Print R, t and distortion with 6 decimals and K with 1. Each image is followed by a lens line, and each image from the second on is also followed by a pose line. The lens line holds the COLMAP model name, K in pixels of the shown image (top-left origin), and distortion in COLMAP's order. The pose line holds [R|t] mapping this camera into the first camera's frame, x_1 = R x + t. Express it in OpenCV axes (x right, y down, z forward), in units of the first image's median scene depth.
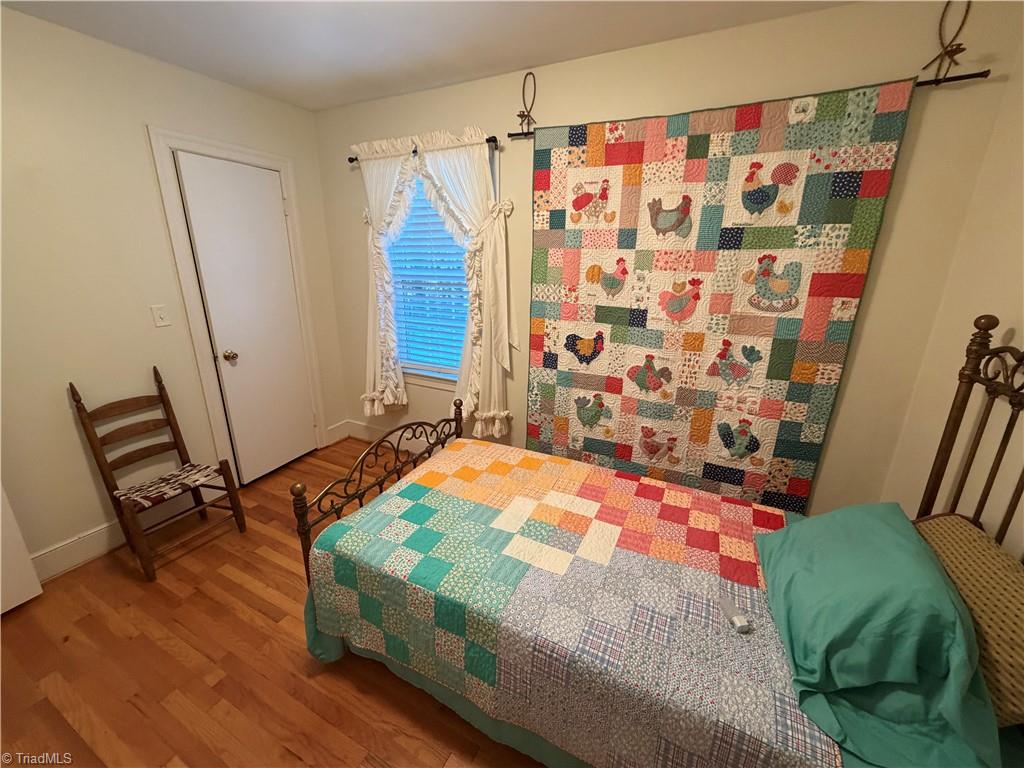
lens RADIAL K [[407.8, 0, 510.6], [0, 407.8, 384.0], [0, 0, 1]] dist [-0.000840, -0.000061]
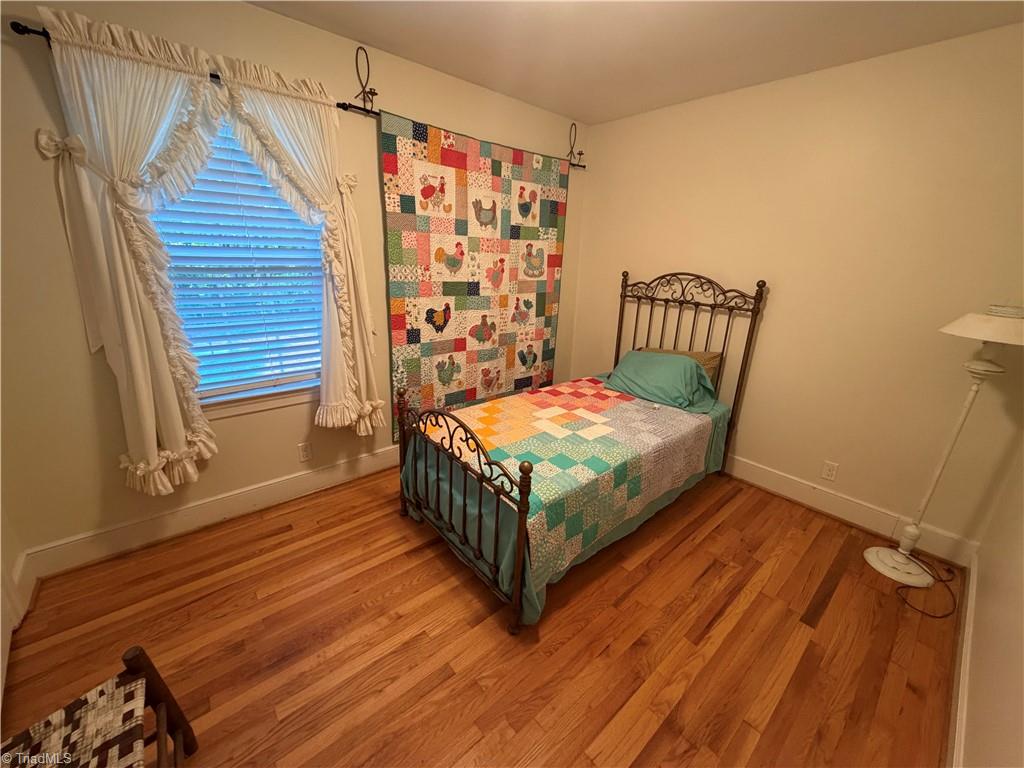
lens RADIAL K [[409.6, 0, 510.6], [0, 409.6, 383.5], [0, 0, 1]] dist [-0.000414, -0.000132]
pose [[0.377146, -0.278320, 0.883345, -0.928088], [0.241067, 0.950403, 0.196523, -0.104245], [-0.894230, 0.138828, 0.425534, 0.377997]]
